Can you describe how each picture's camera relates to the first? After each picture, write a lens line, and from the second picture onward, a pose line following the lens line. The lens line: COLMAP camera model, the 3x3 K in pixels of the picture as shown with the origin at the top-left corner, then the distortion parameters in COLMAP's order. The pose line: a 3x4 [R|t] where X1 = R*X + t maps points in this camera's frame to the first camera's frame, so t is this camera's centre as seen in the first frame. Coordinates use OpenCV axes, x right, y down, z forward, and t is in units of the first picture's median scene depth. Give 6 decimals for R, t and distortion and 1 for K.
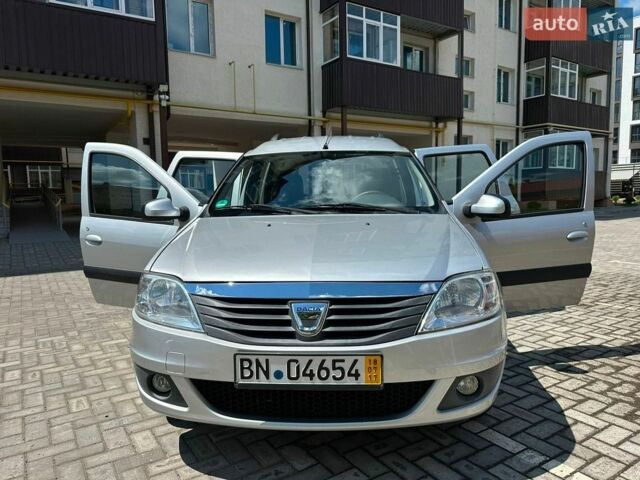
lens RADIAL K [[463.0, 0, 320.4], [0, 463.0, 240.6], [0, 0, 1]] dist [0.034483, -0.015593]
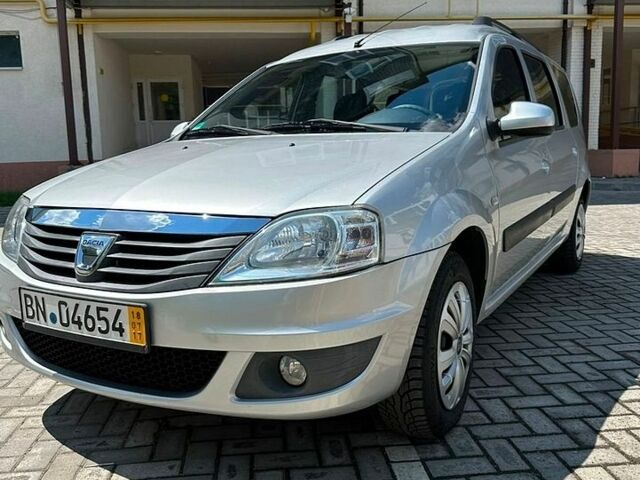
lens RADIAL K [[626.5, 0, 319.1], [0, 626.5, 239.6], [0, 0, 1]] dist [-0.004230, 0.000000]
pose [[0.879253, 0.056532, -0.472990, 0.835094], [-0.030889, 0.997610, 0.061814, 0.067262], [0.475353, -0.039740, 0.878897, 0.255775]]
